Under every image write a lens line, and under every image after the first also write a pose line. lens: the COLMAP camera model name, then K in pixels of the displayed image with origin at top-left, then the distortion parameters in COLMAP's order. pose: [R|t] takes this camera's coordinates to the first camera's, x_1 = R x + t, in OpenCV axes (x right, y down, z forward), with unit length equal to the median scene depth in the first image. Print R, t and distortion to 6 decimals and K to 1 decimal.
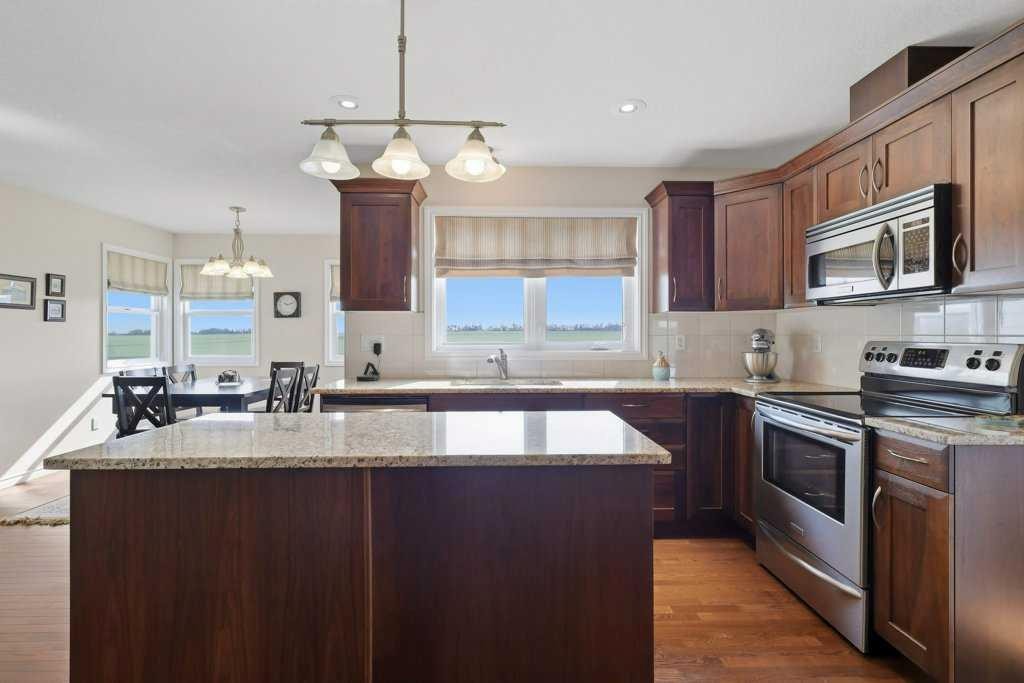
lens RADIAL K [[473.5, 0, 515.8], [0, 473.5, 335.7], [0, 0, 1]] dist [0.000210, -0.000514]
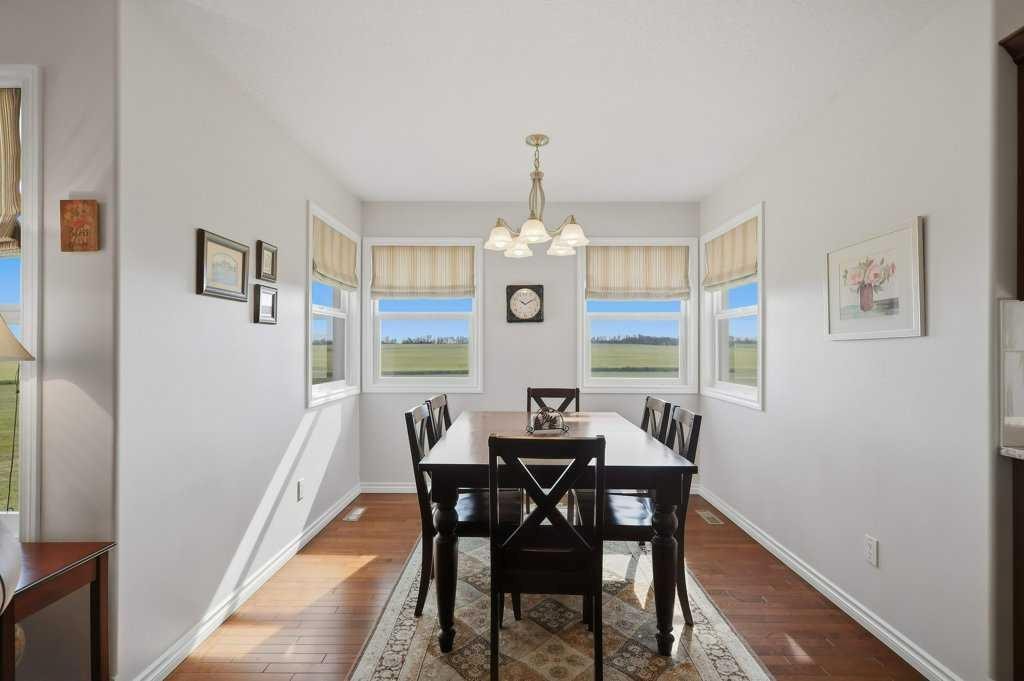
lens RADIAL K [[473.5, 0, 507.4], [0, 473.5, 347.4], [0, 0, 1]] dist [0.000210, -0.000514]
pose [[0.998911, 0.004899, -0.046408, -0.571583], [-0.004969, 0.999987, -0.001393, -0.000834], [0.046401, 0.001622, 0.998922, 0.376433]]
